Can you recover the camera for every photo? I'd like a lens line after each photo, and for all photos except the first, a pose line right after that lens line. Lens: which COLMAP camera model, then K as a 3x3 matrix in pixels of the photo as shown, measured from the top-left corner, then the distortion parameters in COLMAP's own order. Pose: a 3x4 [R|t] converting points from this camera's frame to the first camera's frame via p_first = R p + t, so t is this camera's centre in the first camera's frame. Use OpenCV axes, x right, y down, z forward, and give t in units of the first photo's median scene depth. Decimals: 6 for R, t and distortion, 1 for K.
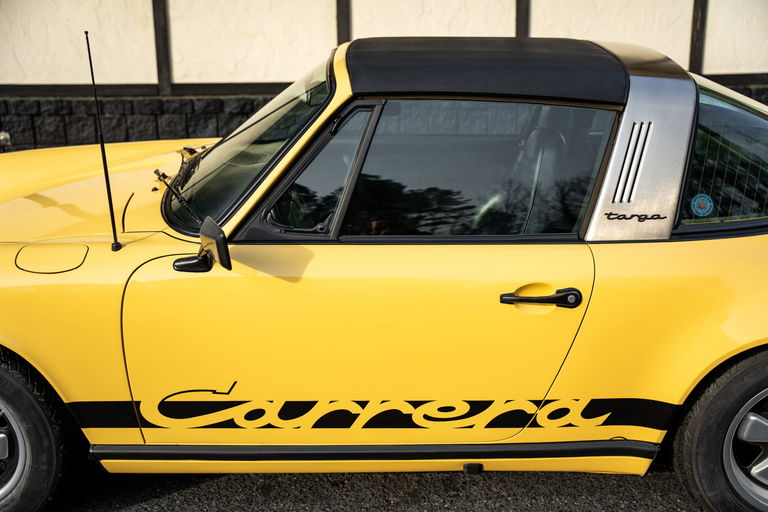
lens RADIAL K [[854.7, 0, 391.1], [0, 854.7, 257.5], [0, 0, 1]] dist [0.047130, 0.000000]
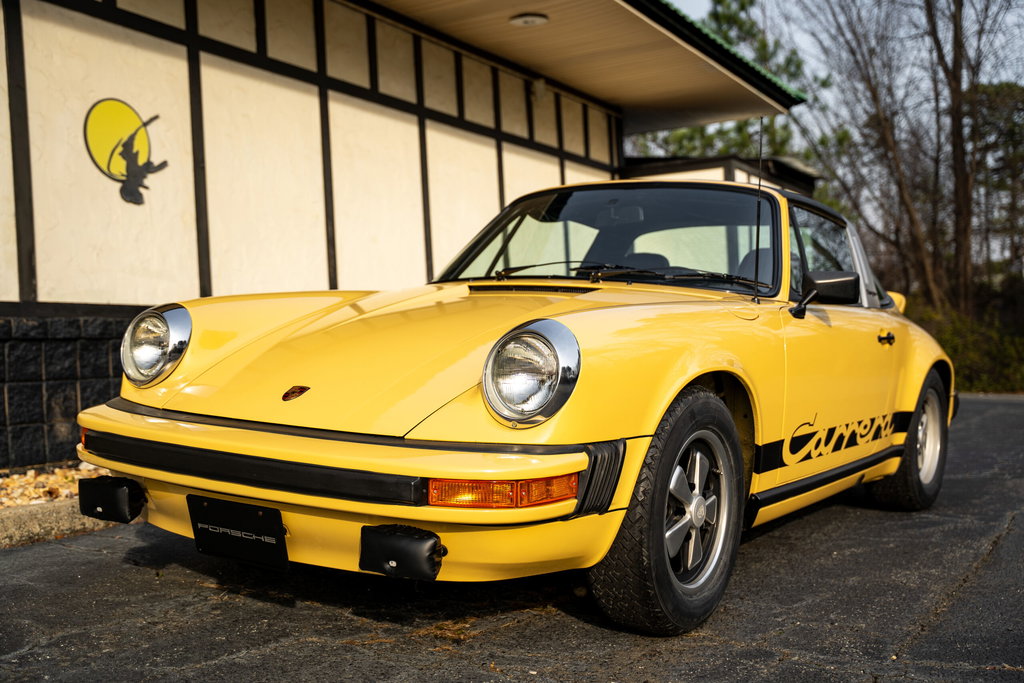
lens RADIAL K [[1139.5, 0, 506.1], [0, 1139.5, 344.7], [0, 0, 1]] dist [0.047130, 0.000000]
pose [[0.523990, 0.001213, 0.851724, -1.739283], [0.242621, 0.958356, -0.150628, 0.185817], [-0.816437, 0.285573, 0.501875, 0.519254]]
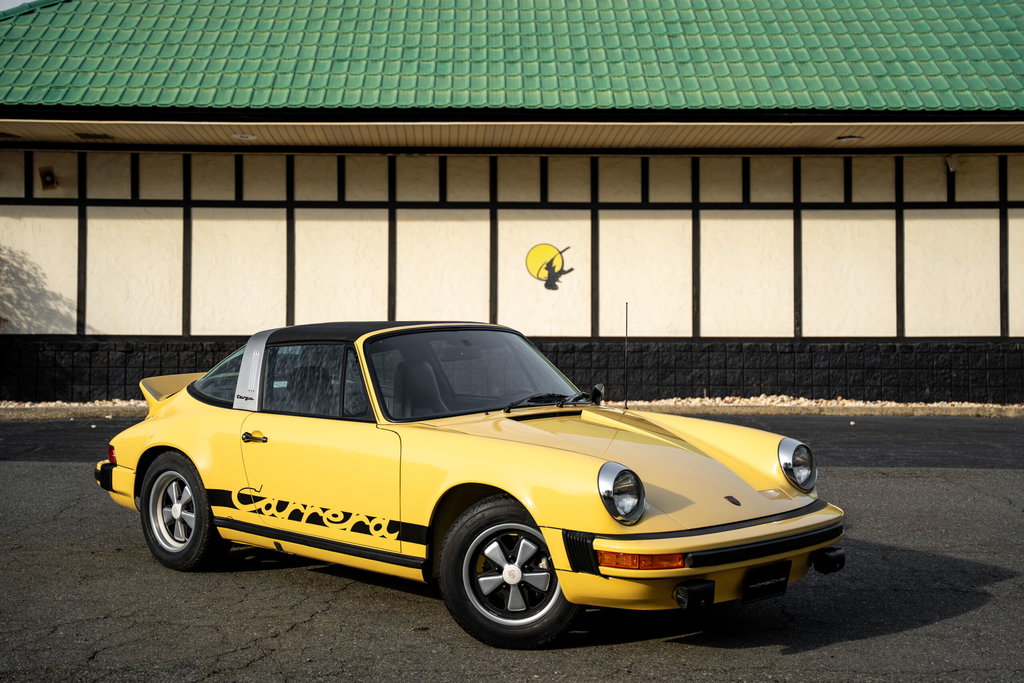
lens RADIAL K [[1468.0, 0, 521.5], [0, 1468.0, 339.4], [0, 0, 1]] dist [0.130890, 0.000000]
pose [[0.999568, 0.014085, -0.025809, 0.216401], [-0.020566, 0.962254, -0.271374, 1.605701], [0.021012, 0.271788, 0.962128, -4.931425]]
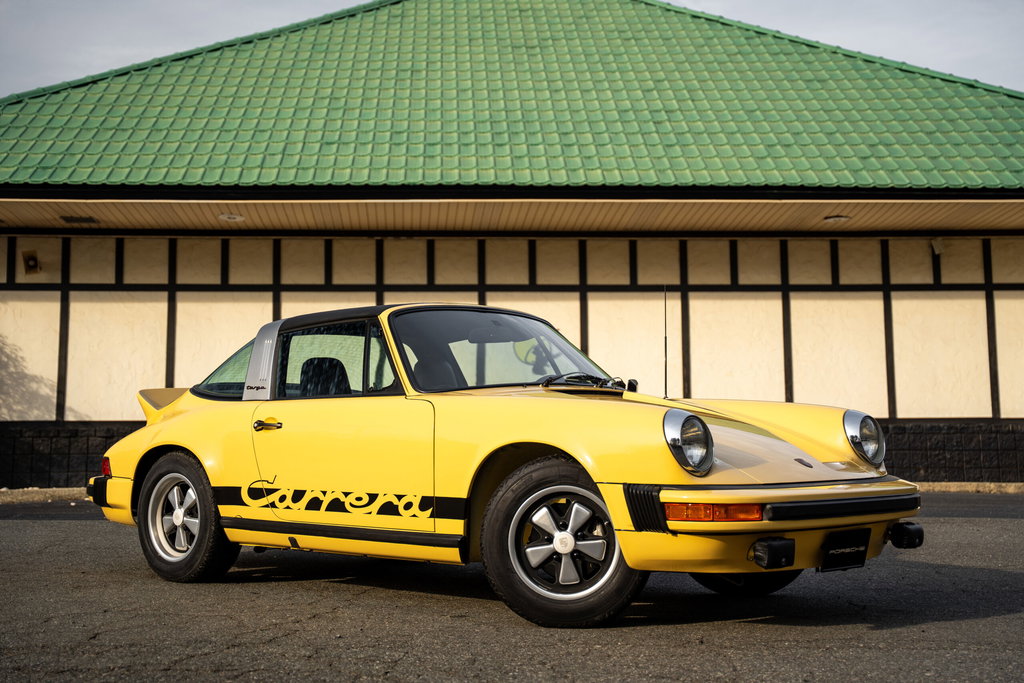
lens RADIAL K [[1431.9, 0, 519.5], [0, 1431.9, 344.6], [0, 0, 1]] dist [0.112343, 0.000000]
pose [[0.999979, 0.006235, -0.001910, 0.070290], [-0.006503, 0.931433, -0.363856, 1.836055], [-0.000490, 0.363860, 0.931453, -4.550377]]
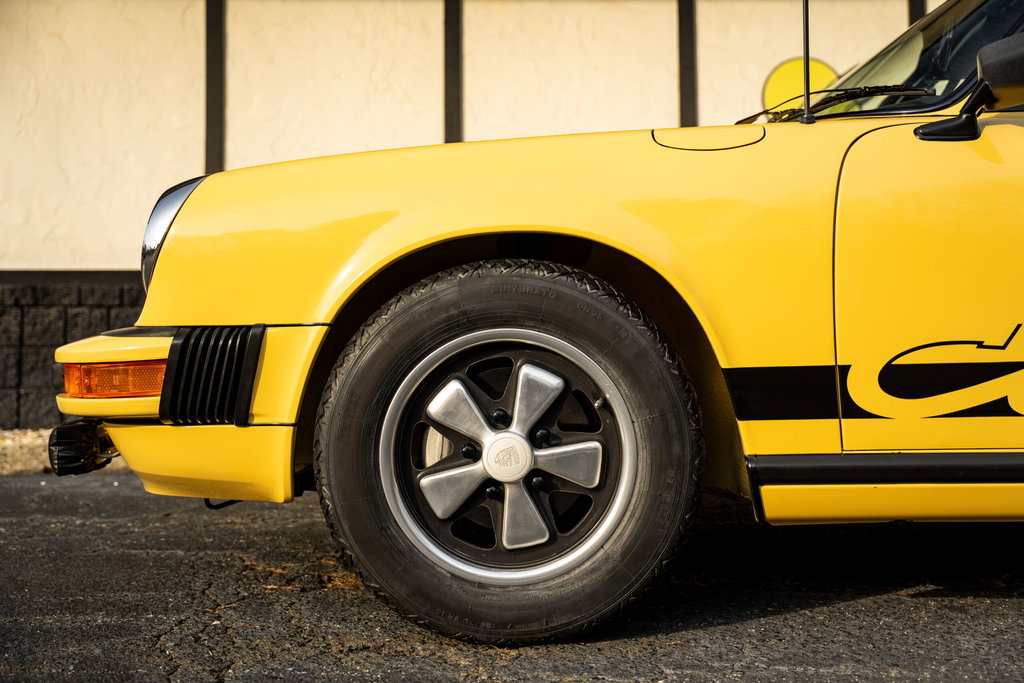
lens RADIAL K [[1105.2, 0, 521.7], [0, 1105.2, 340.2], [0, 0, 1]] dist [0.001543, 0.000000]
pose [[0.999992, 0.003671, -0.001834, -0.519842], [-0.004056, 0.952173, -0.305531, 0.386898], [0.000625, 0.305536, 0.952180, 0.262343]]
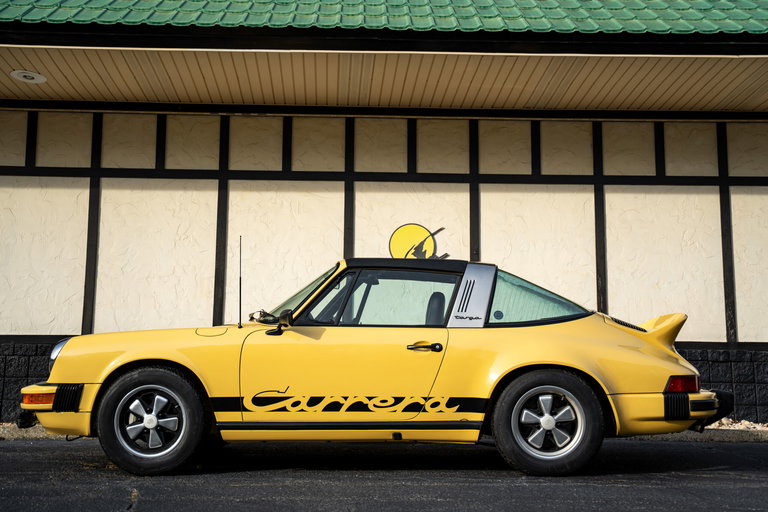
lens RADIAL K [[1050.7, 0, 395.2], [0, 1050.7, 257.6], [0, 0, 1]] dist [0.098910, 0.000000]
pose [[0.999727, 0.017451, -0.015547, 0.128197], [-0.022150, 0.919702, -0.391993, 0.885405], [0.007458, 0.392230, 0.919837, -1.603974]]
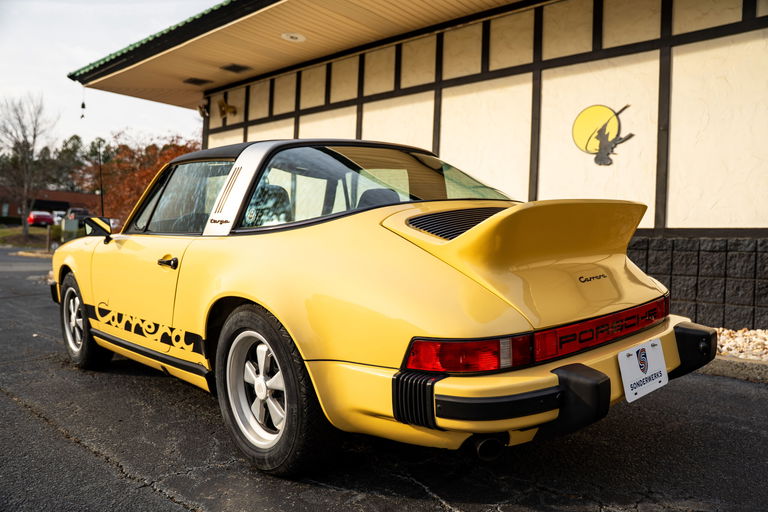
lens RADIAL K [[607.1, 0, 387.4], [0, 607.1, 262.1], [0, 0, 1]] dist [-0.105935, 0.103459]
pose [[0.702584, 0.050966, -0.709774, 1.280970], [-0.217705, 0.965002, -0.146206, 0.120358], [0.677481, 0.257243, 0.689090, 0.439270]]
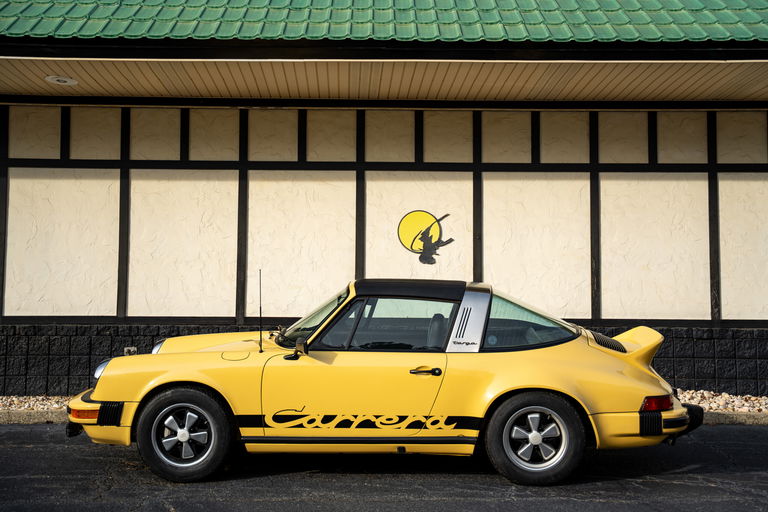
lens RADIAL K [[1020.1, 0, 391.6], [0, 1020.1, 253.9], [0, 0, 1]] dist [0.091442, 0.000000]
pose [[0.999329, 0.015849, -0.033021, 0.159041], [-0.025293, 0.950675, -0.309156, 0.627615], [0.026493, 0.309784, 0.950438, -1.922374]]
